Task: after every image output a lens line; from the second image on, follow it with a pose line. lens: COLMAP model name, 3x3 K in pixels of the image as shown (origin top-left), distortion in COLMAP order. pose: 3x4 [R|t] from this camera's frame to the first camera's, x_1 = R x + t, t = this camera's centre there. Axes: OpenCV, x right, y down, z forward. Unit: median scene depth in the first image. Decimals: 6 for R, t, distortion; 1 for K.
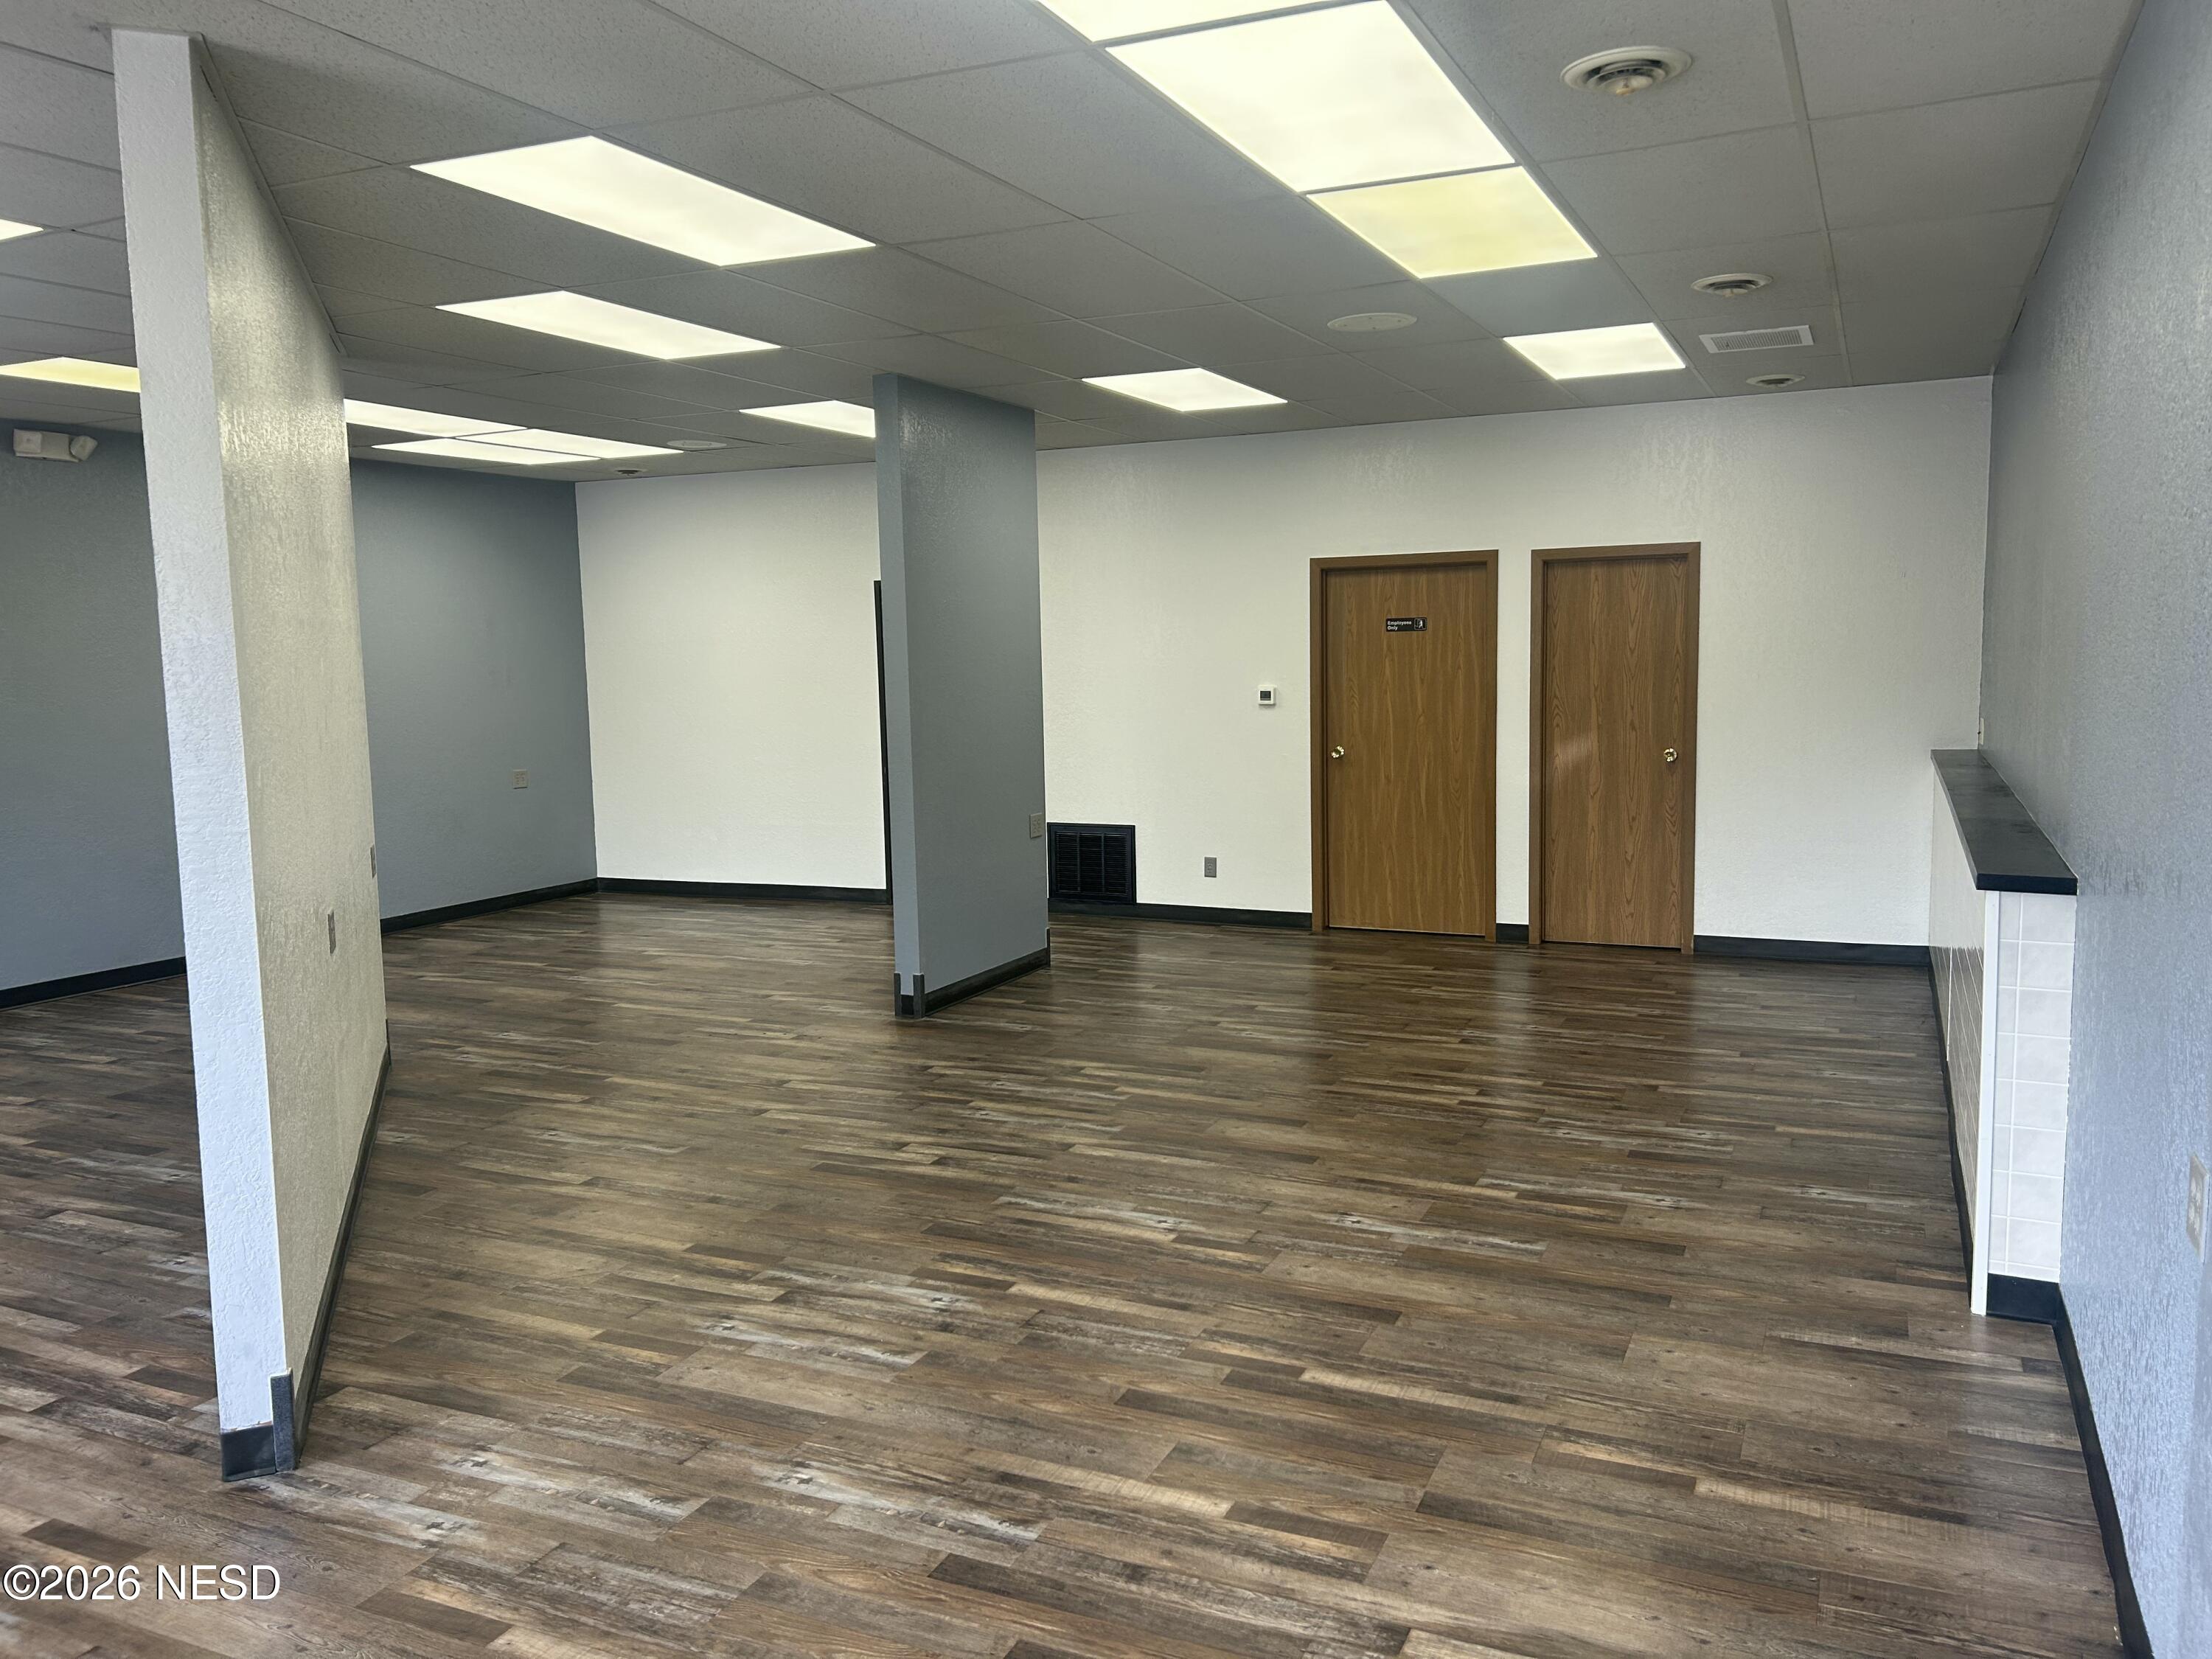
lens RADIAL K [[1641.0, 0, 1051.4], [0, 1641.0, 821.8], [0, 0, 1]] dist [0.090541, -0.067319]
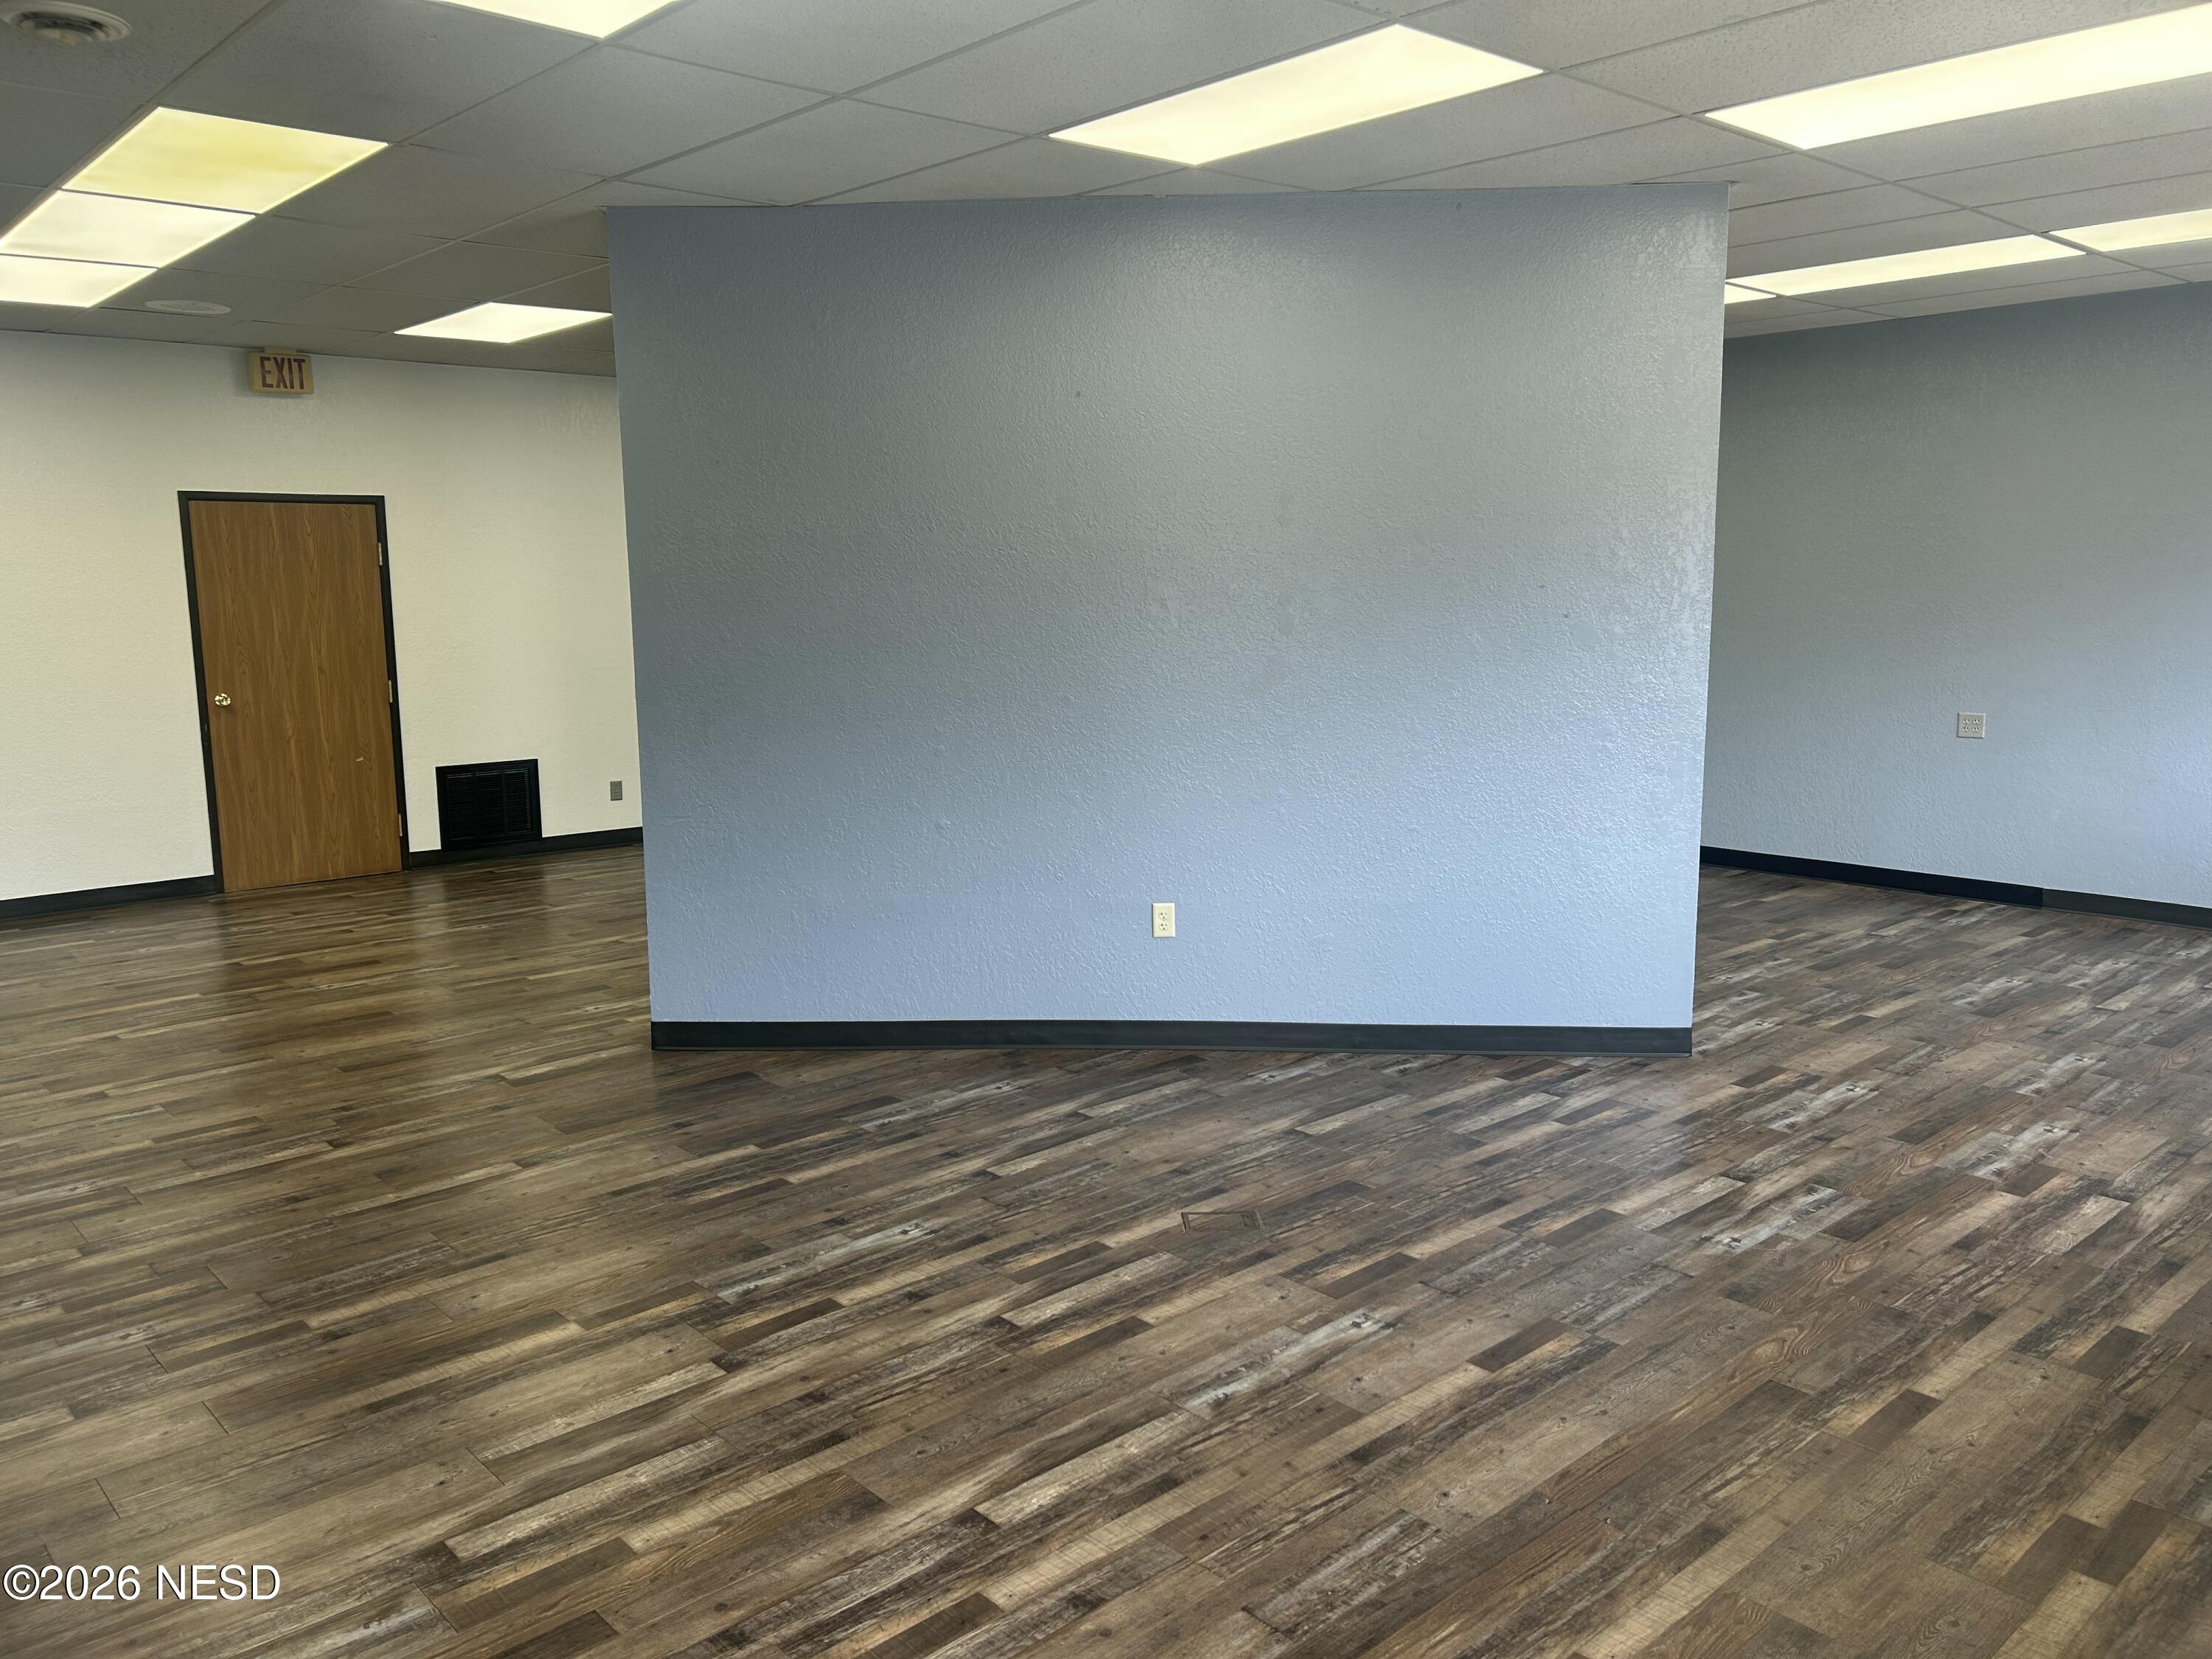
lens RADIAL K [[1641.0, 0, 1051.4], [0, 1641.0, 821.8], [0, 0, 1]] dist [0.090541, -0.067319]
pose [[0.385953, -0.117498, 0.915005, -0.759373], [0.099069, 0.991399, 0.085521, -0.015514], [-0.917183, 0.057642, 0.394274, 0.312278]]
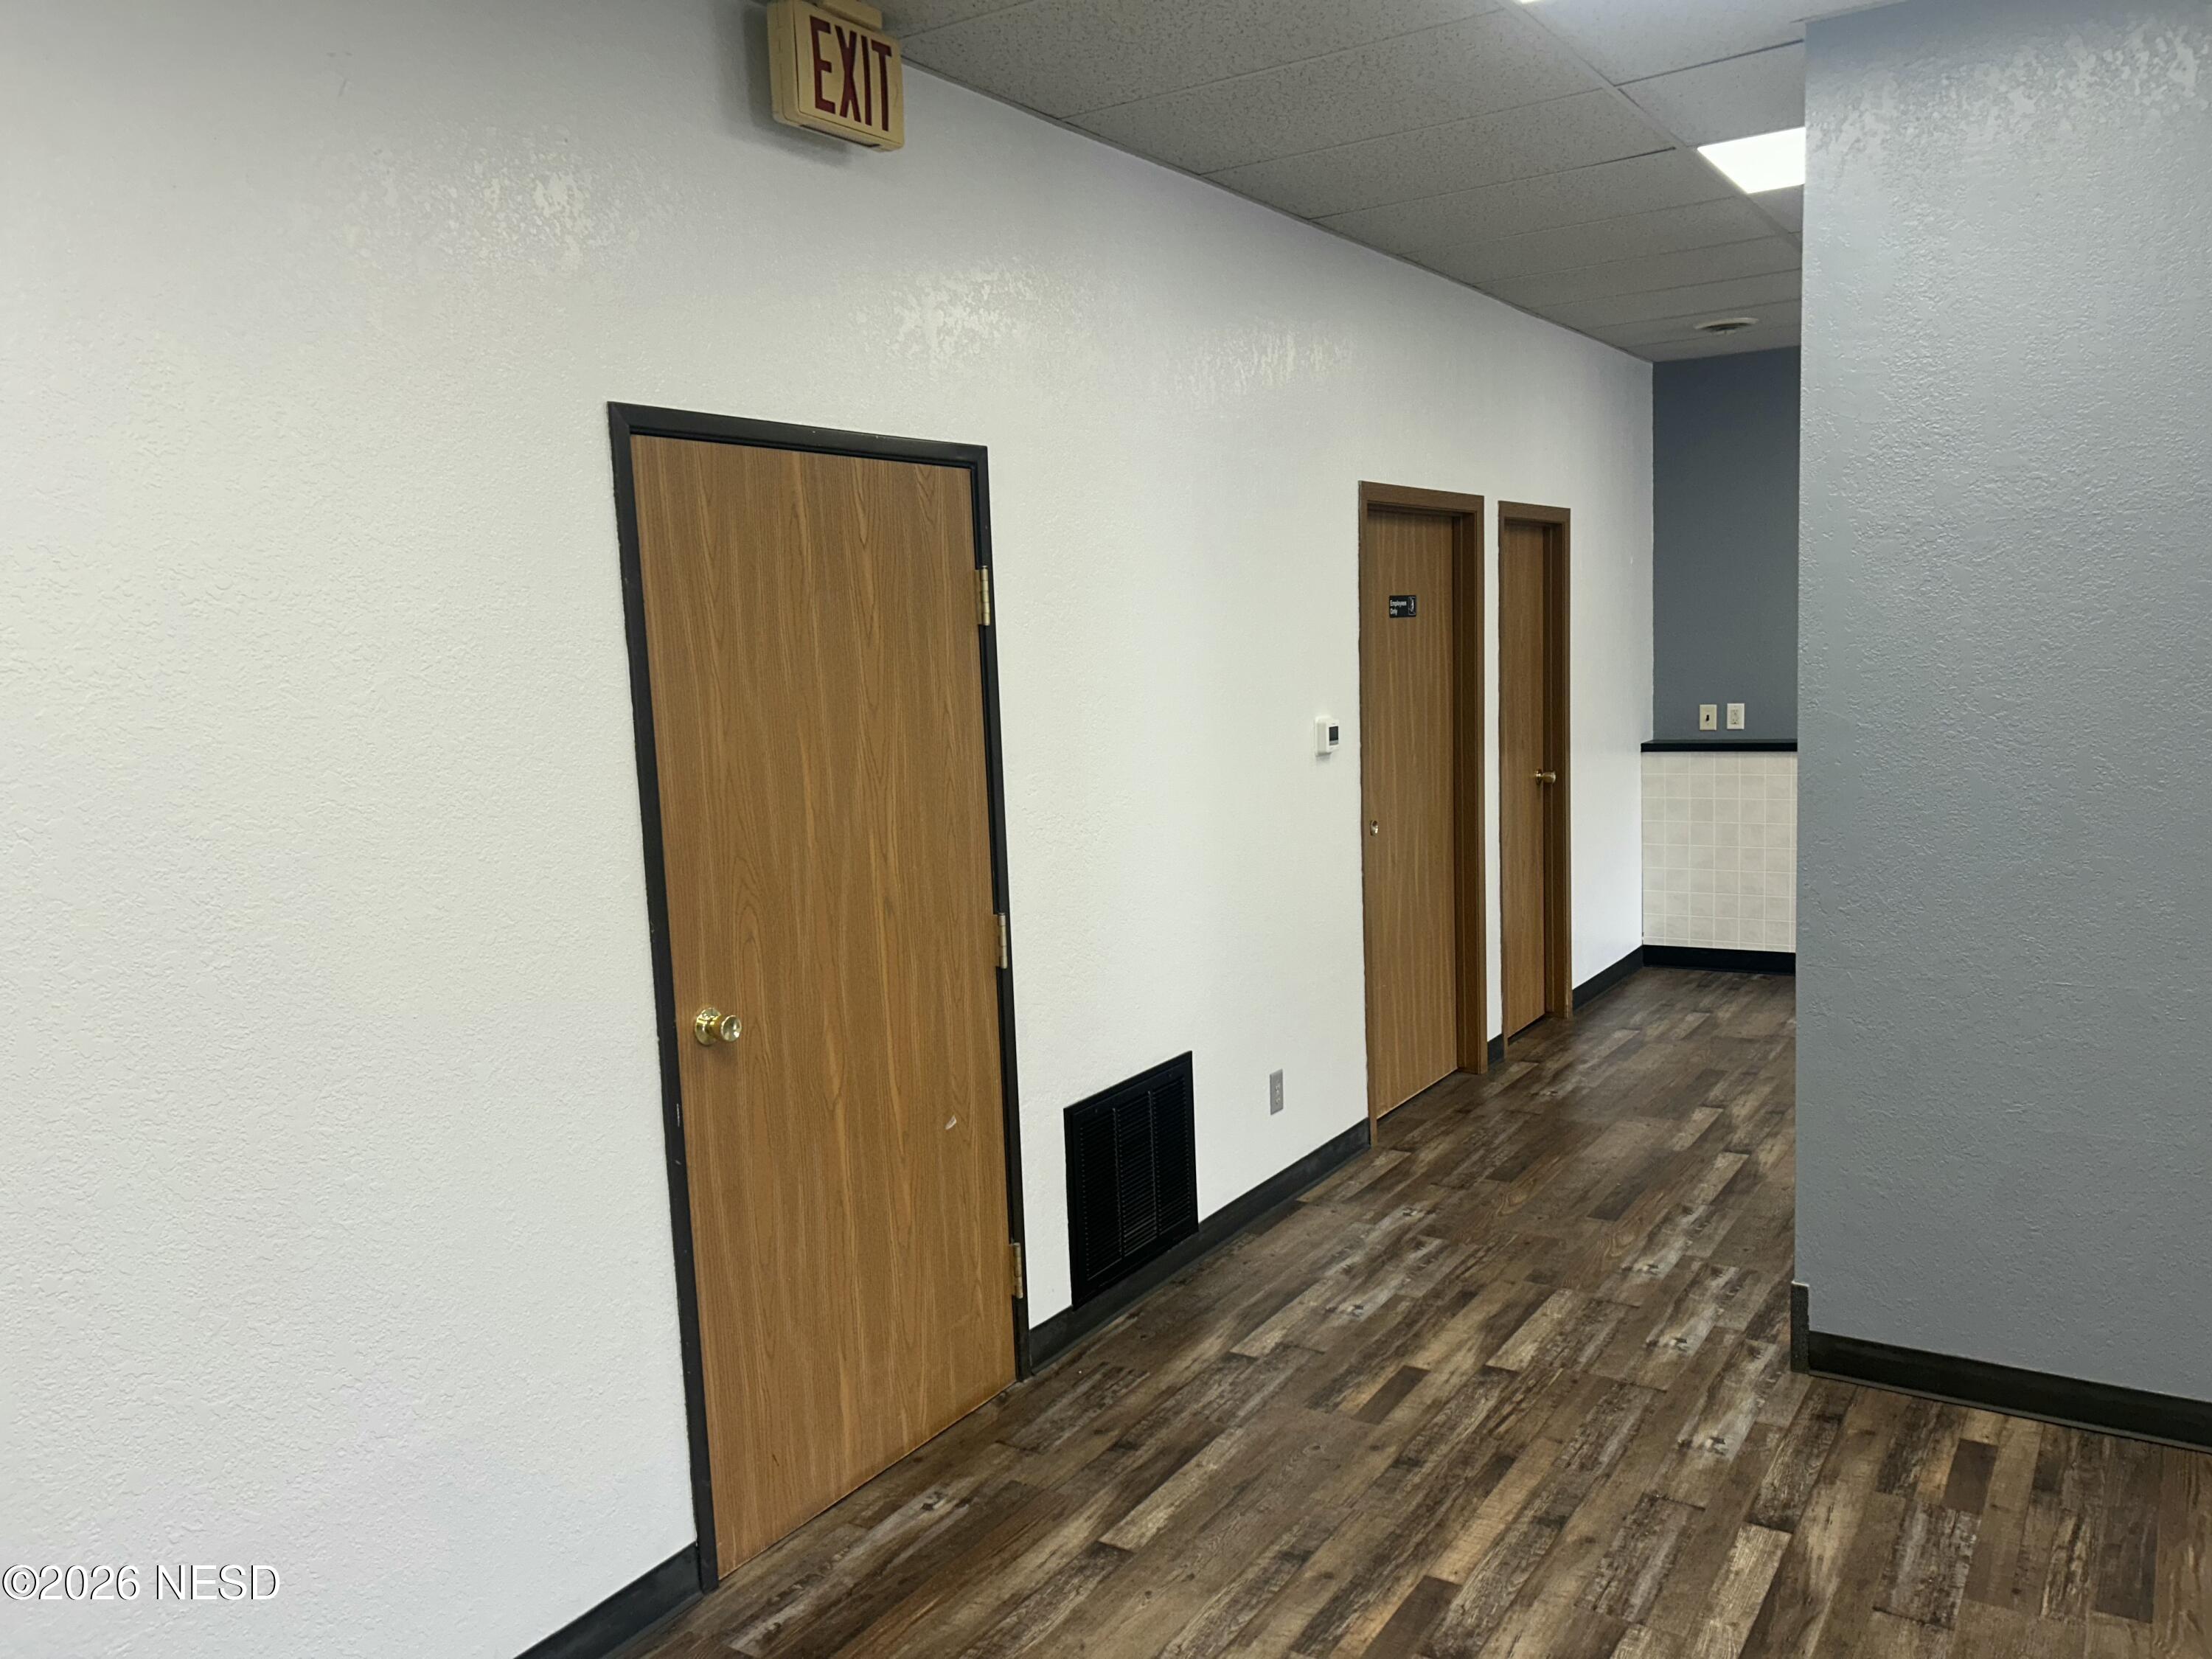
lens RADIAL K [[1671.9, 0, 1105.6], [0, 1671.9, 862.8], [0, 0, 1]] dist [0.071190, -0.071171]
pose [[-0.133444, -0.109473, 0.984992, -0.391390], [0.144906, 0.981044, 0.128666, -0.110699], [-0.980405, 0.159901, -0.115051, 1.067251]]
